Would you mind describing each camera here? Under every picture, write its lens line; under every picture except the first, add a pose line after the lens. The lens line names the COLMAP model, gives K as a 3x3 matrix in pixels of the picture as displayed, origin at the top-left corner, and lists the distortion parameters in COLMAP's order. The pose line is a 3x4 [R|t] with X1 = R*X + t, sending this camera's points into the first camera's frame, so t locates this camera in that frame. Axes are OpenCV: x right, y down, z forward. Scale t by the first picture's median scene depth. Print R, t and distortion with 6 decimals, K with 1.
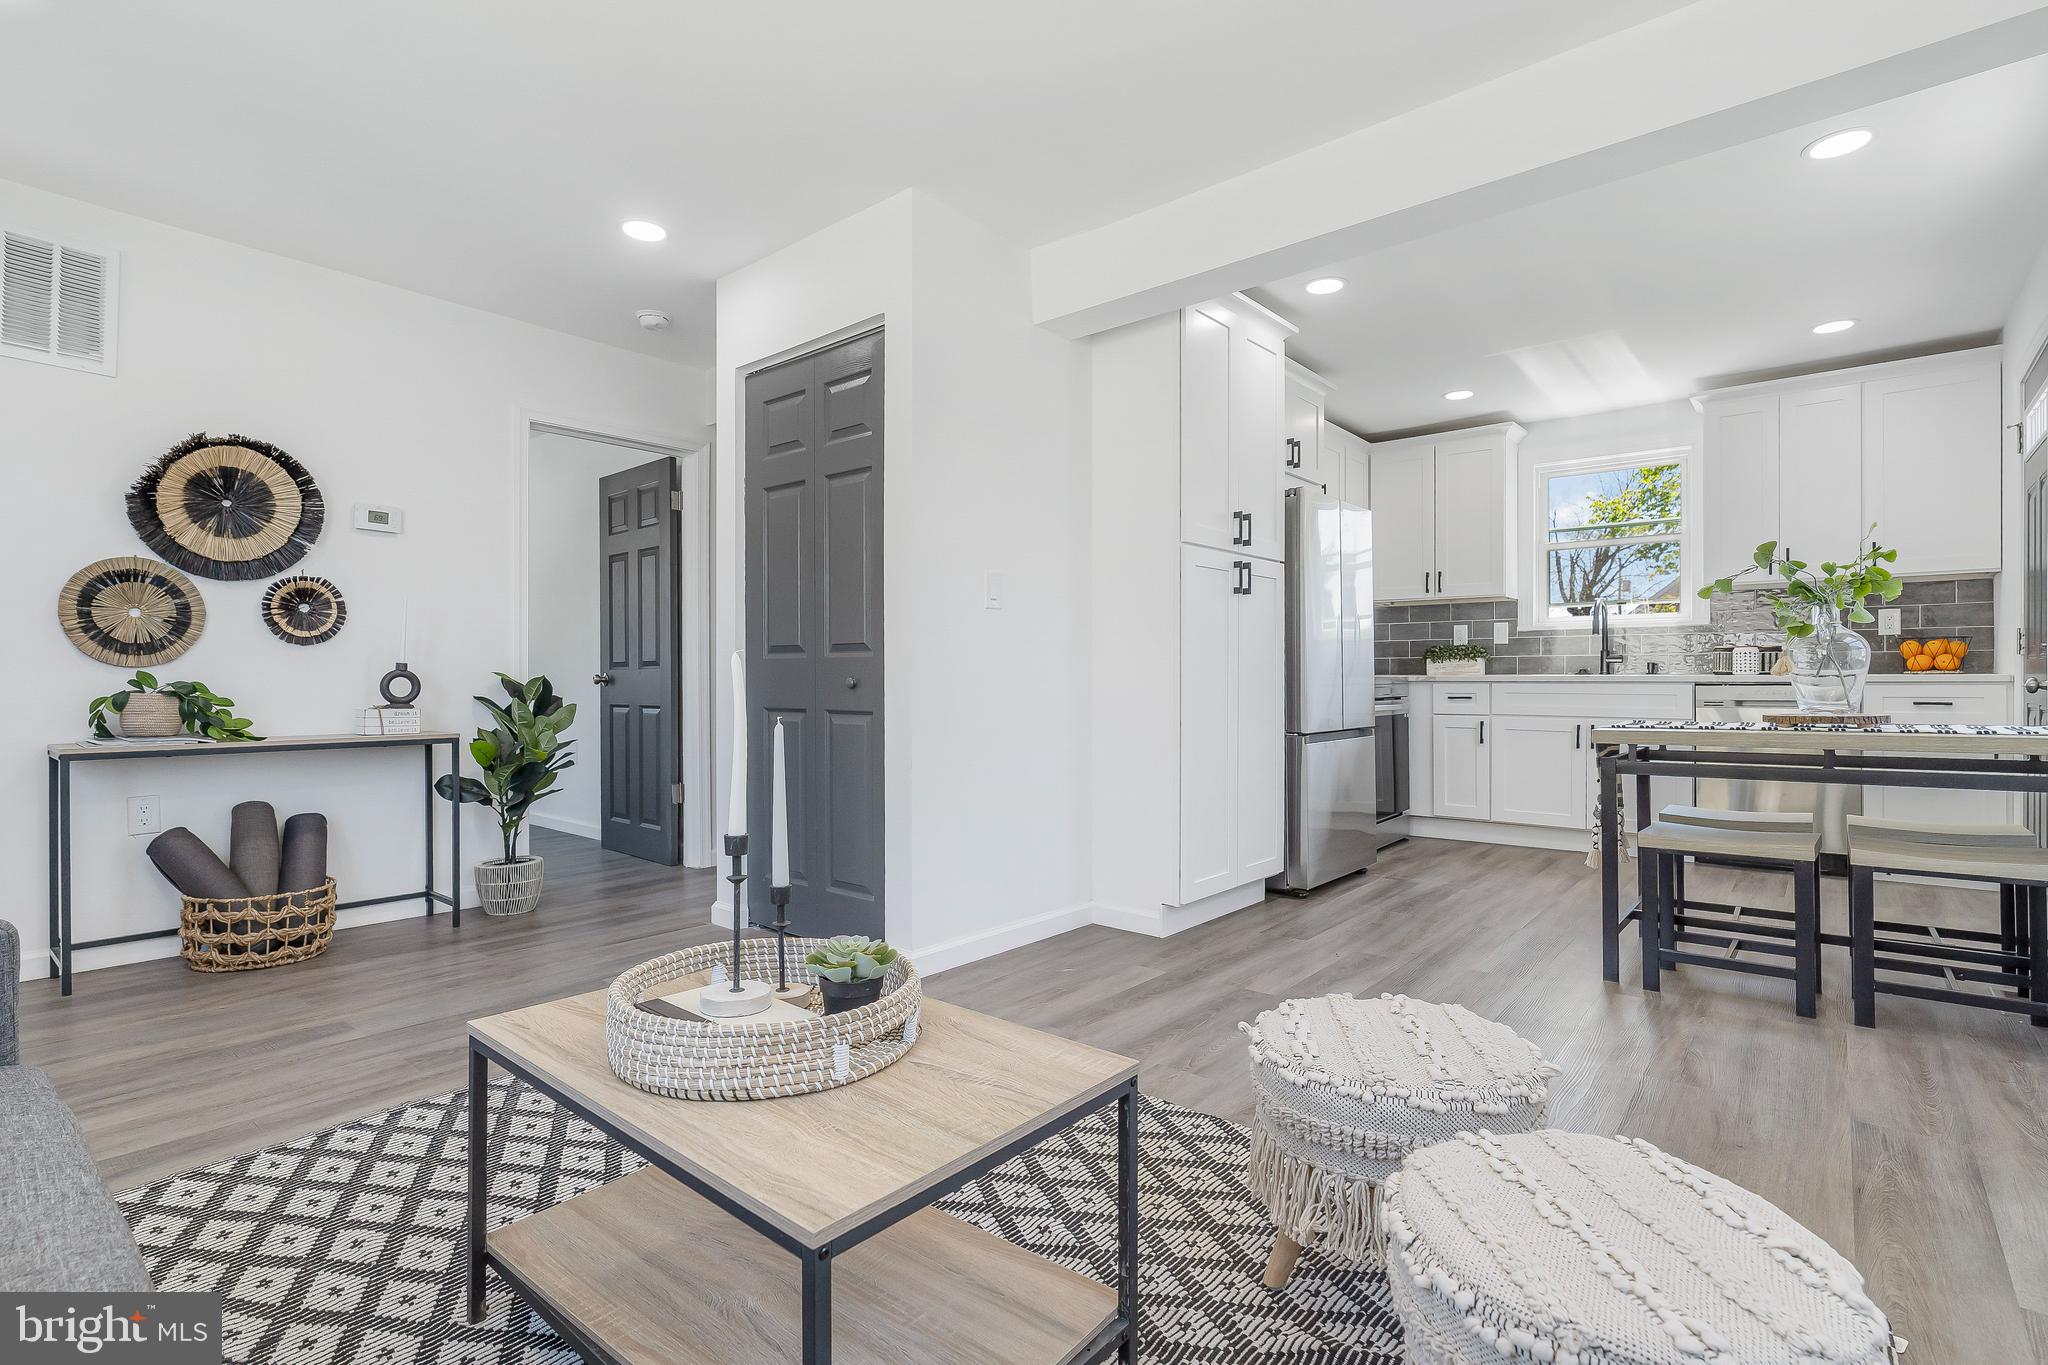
lens RADIAL K [[960.9, 0, 1037.9], [0, 960.9, 680.9], [0, 0, 1]] dist [-0.007565, 0.003086]
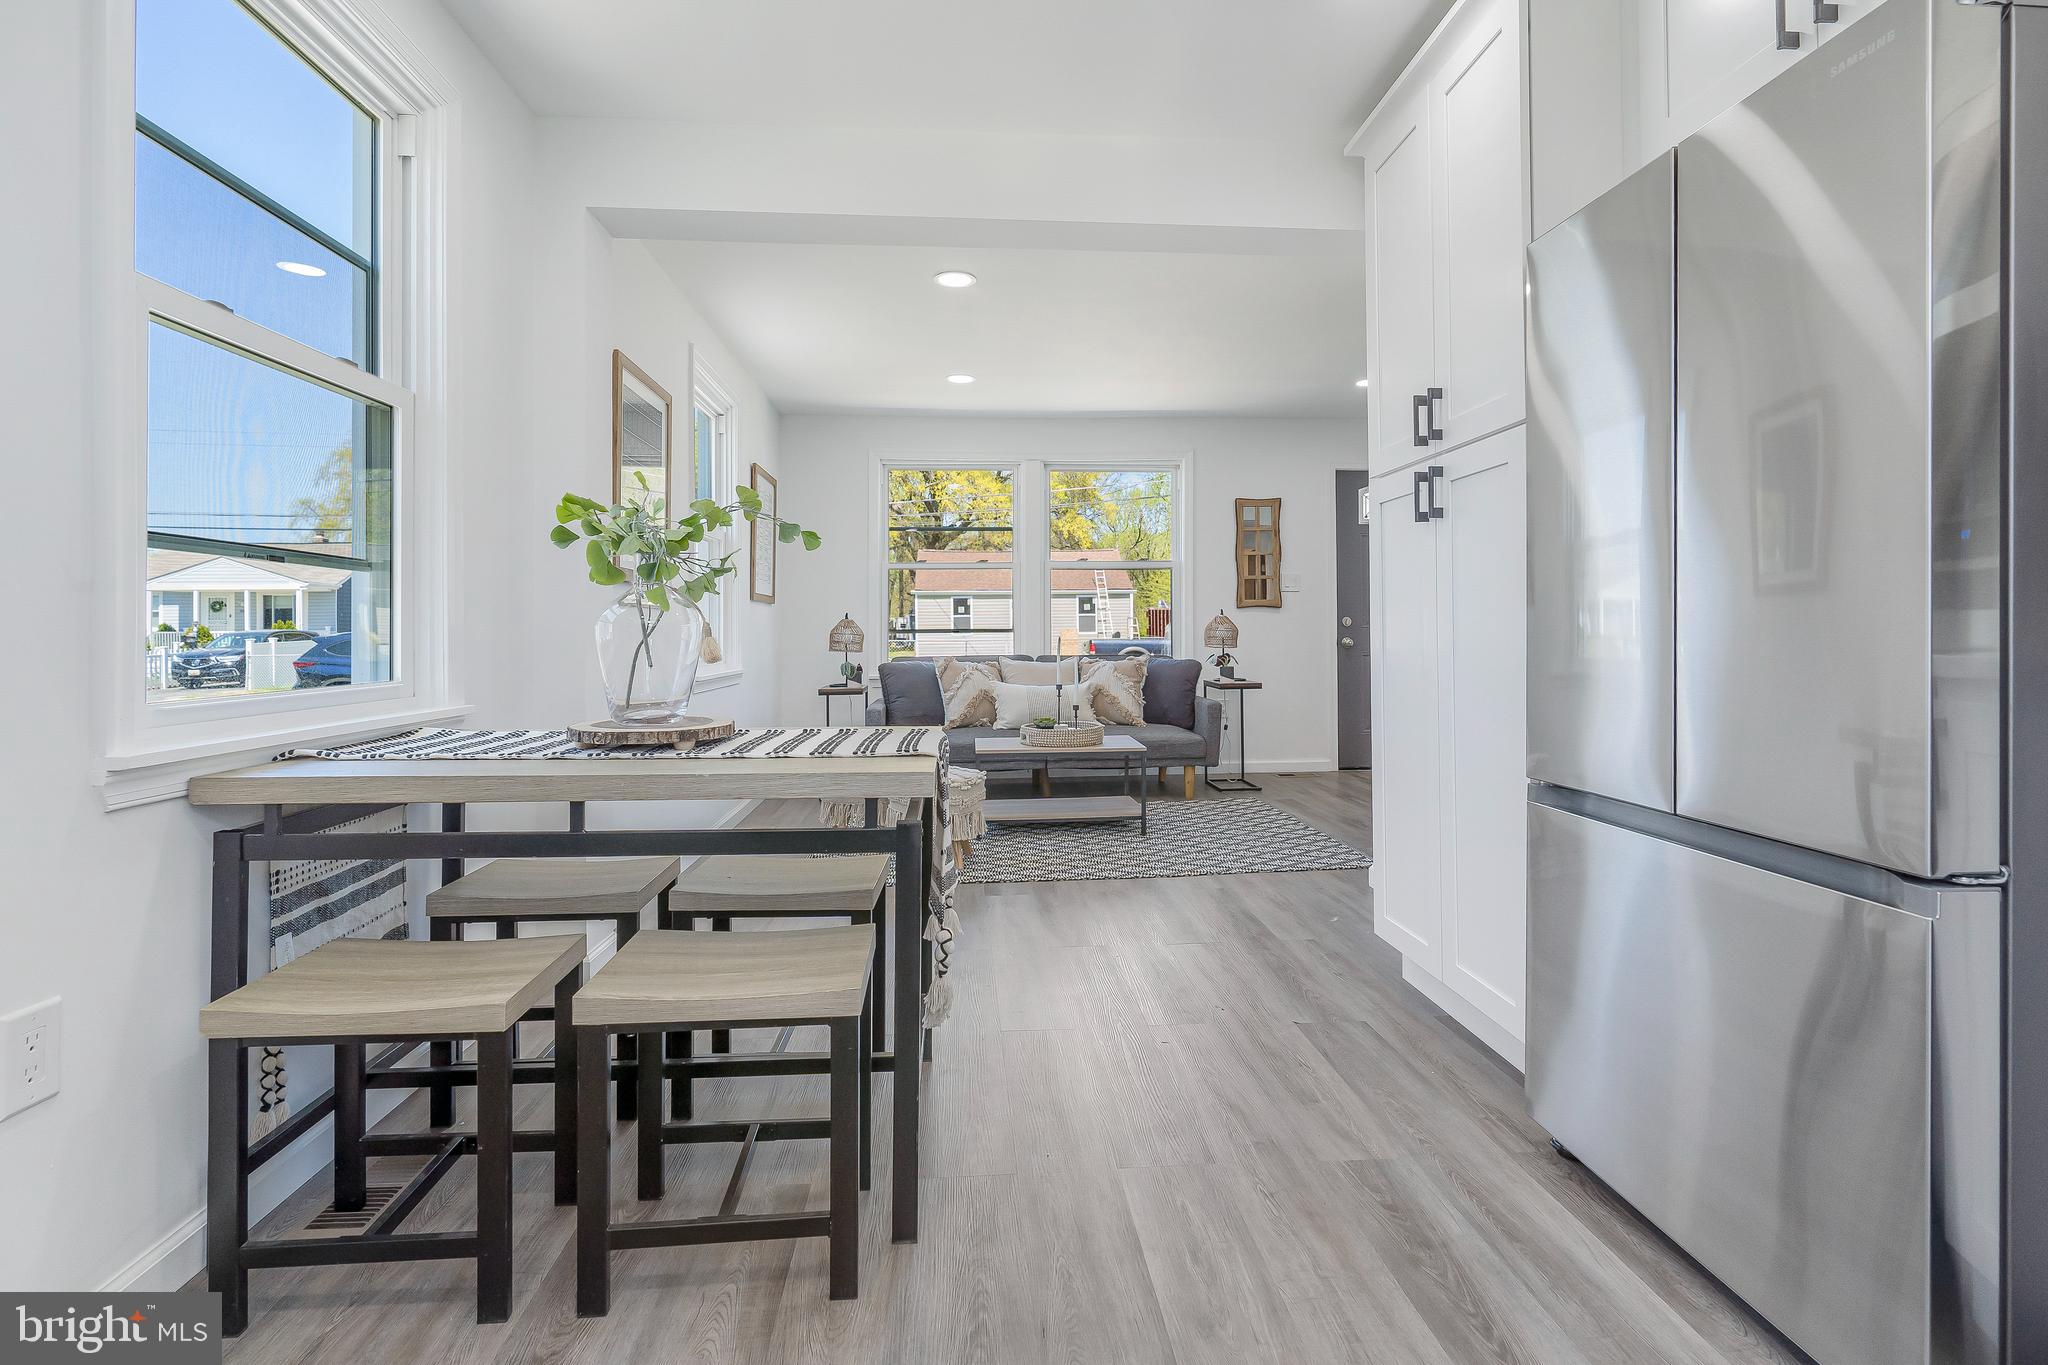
lens RADIAL K [[960.9, 0, 1043.3], [0, 960.9, 628.1], [0, 0, 1]] dist [-0.007565, 0.003086]
pose [[-0.708236, 0.004349, -0.705962, 0.801419], [0.008948, 0.999956, -0.002817, -0.018684], [0.705919, -0.008312, -0.708244, 1.211307]]
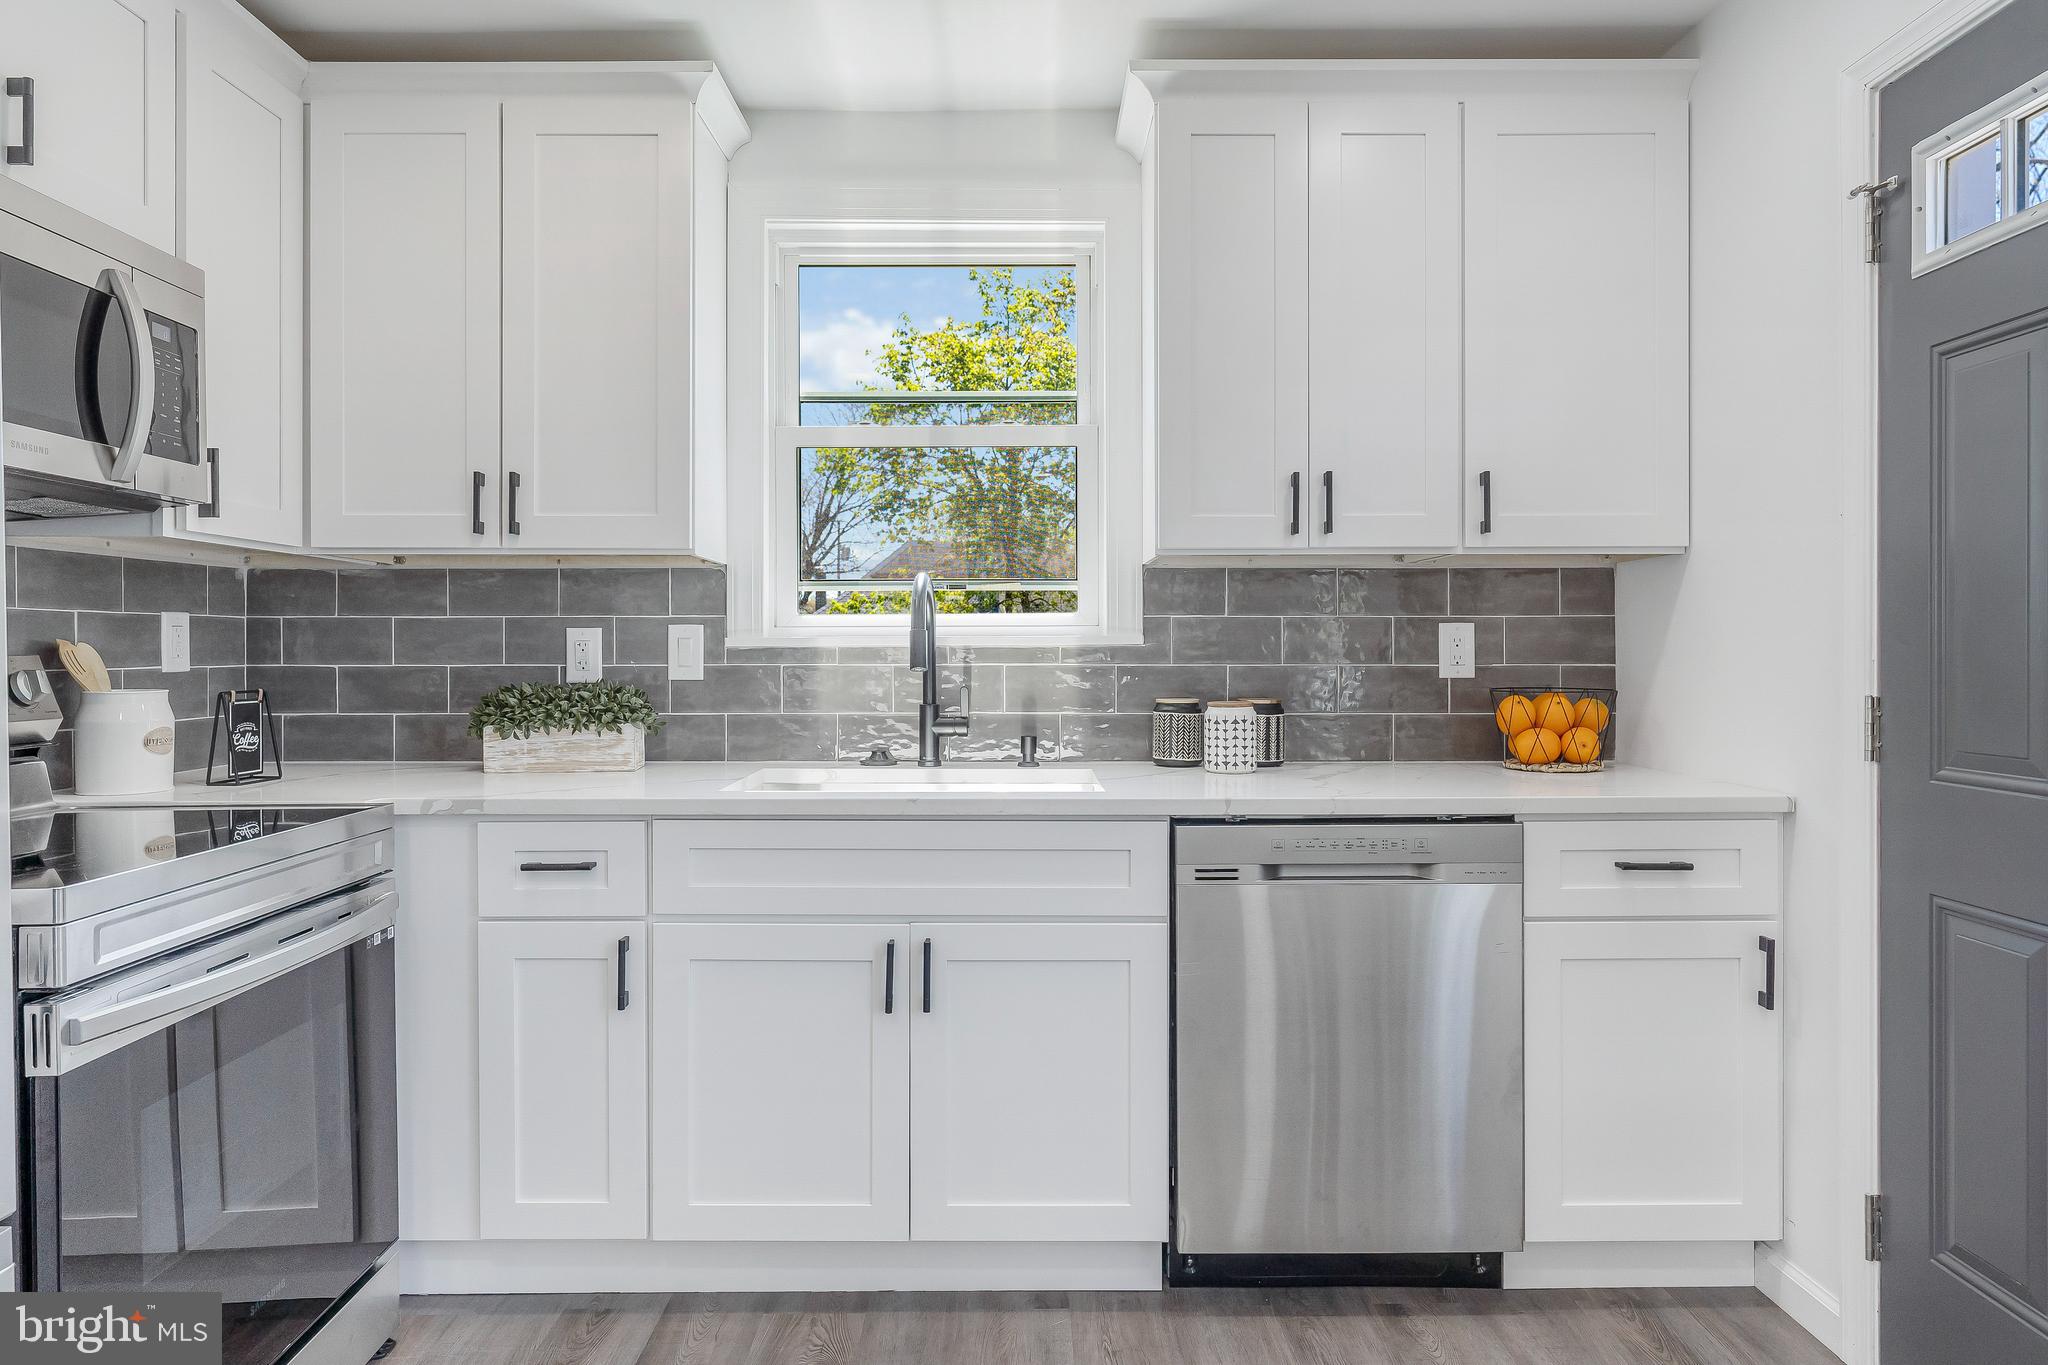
lens RADIAL K [[1225.6, 0, 1004.0], [0, 1225.6, 656.3], [0, 0, 1]] dist [0.008018, 0.001024]
pose [[0.775827, -0.000644, 0.630945, 0.418002], [0.002214, 0.999996, -0.001702, -0.071544], [-0.630942, 0.002717, 0.775825, 0.829864]]
